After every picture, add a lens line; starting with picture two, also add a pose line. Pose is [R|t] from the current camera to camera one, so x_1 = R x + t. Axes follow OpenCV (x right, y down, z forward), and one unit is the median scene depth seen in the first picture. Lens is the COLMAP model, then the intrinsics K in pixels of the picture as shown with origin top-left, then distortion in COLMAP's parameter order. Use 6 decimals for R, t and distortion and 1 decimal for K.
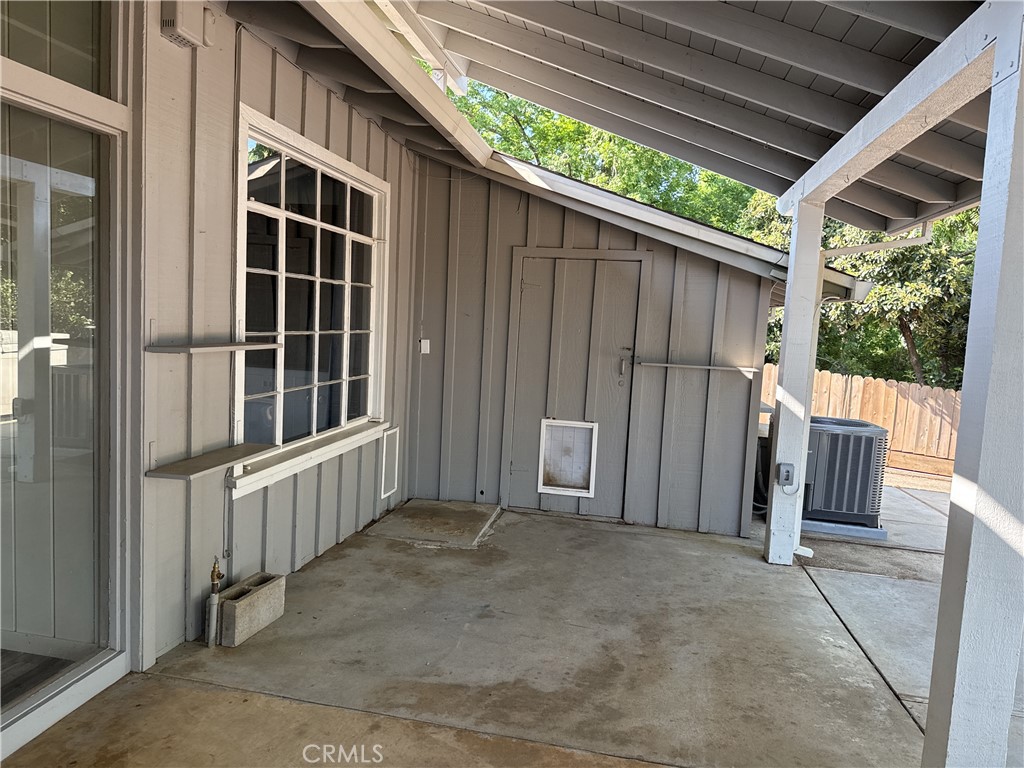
lens RADIAL K [[747.1, 0, 512.0], [0, 747.1, 384.0], [0, 0, 1]] dist [0.170131, -0.340142]
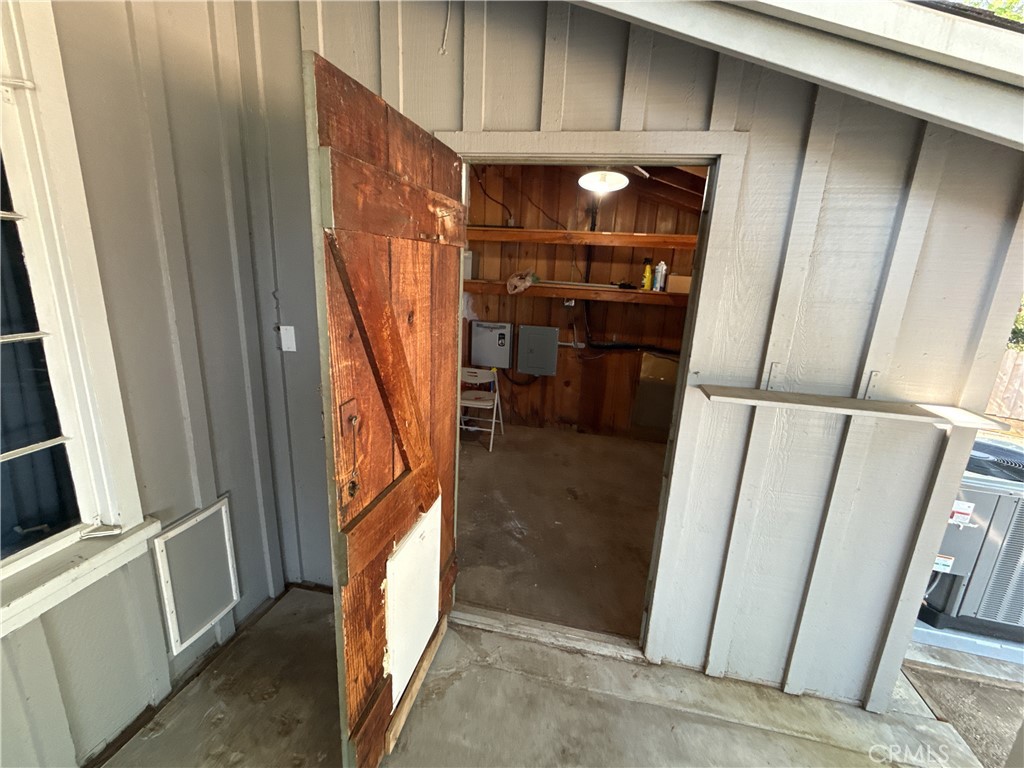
lens RADIAL K [[479.9, 0, 512.0], [0, 479.9, 384.0], [0, 0, 1]] dist [0.000542, 0.000238]
pose [[0.999190, 0.005850, -0.039824, 0.065818], [0.000983, 0.985543, 0.169423, -0.082492], [0.040239, -0.169325, 0.984739, 0.708816]]
